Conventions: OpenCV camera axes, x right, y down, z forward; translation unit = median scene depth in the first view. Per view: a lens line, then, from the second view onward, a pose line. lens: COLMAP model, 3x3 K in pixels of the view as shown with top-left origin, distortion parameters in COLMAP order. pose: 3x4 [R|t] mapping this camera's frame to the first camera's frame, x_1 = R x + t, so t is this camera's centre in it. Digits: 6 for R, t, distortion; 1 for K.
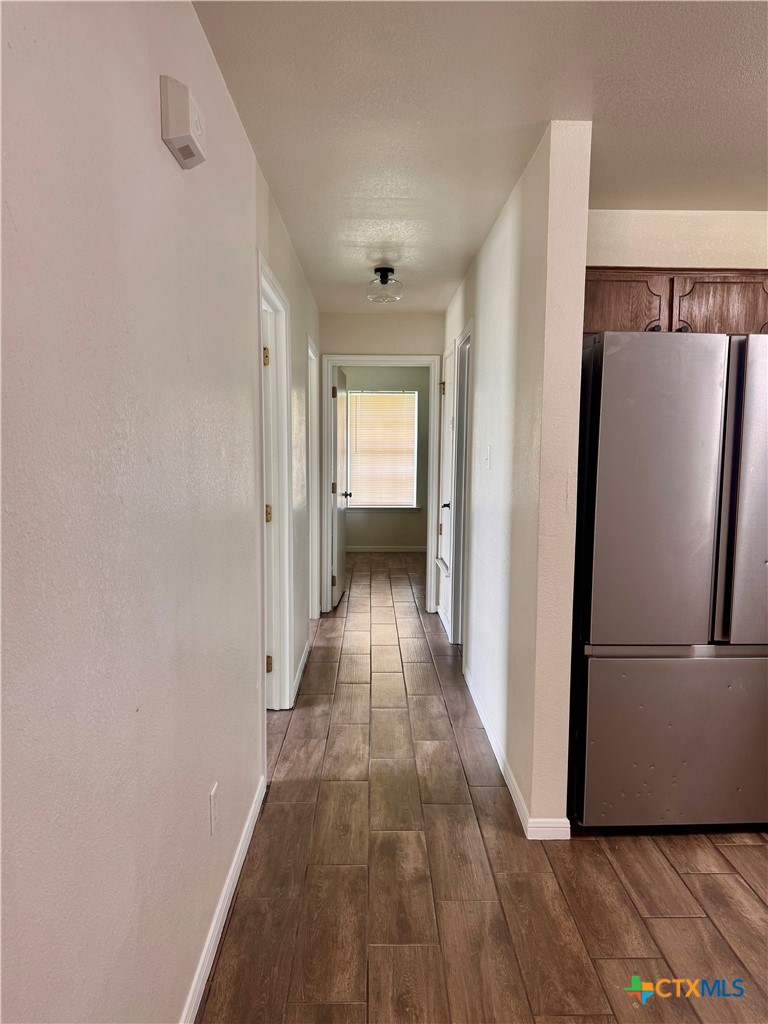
lens RADIAL K [[706.4, 0, 384.0], [0, 706.4, 512.4], [0, 0, 1]] dist [0.000257, 0.000396]
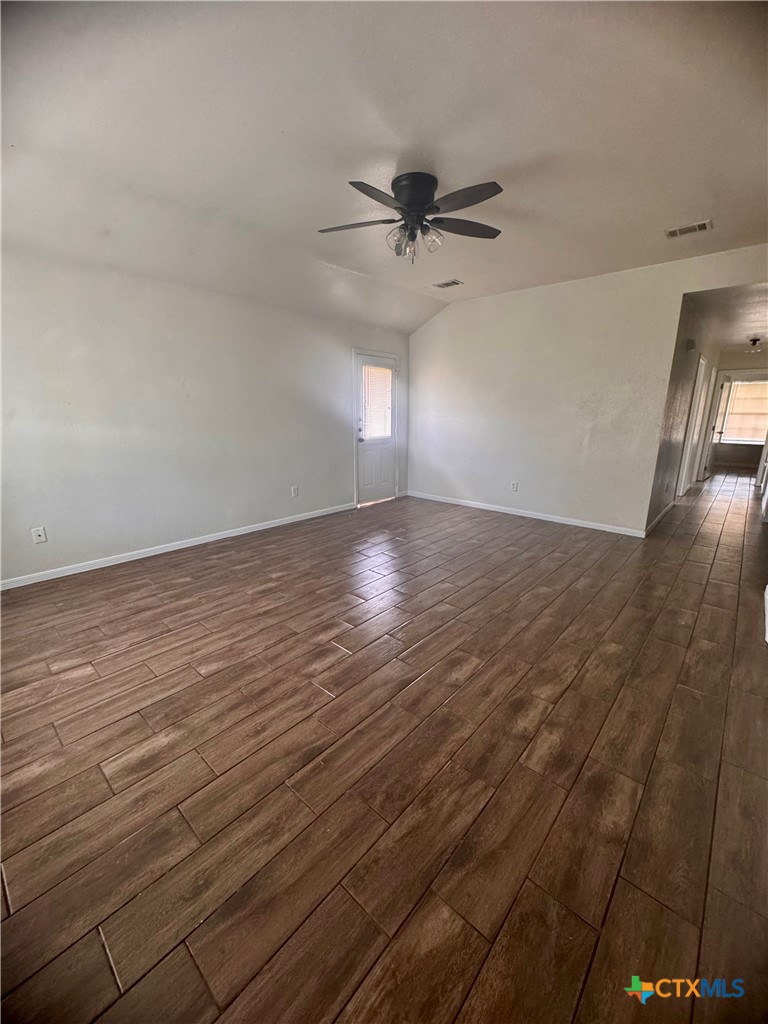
lens RADIAL K [[410.9, 0, 378.5], [0, 410.9, 503.6], [0, 0, 1]] dist [0.004770, 0.000247]
pose [[0.734761, 0.156442, -0.660040, 0.045611], [-0.078079, 0.986080, 0.146802, 0.087439], [0.673818, -0.056329, 0.736747, -0.649494]]
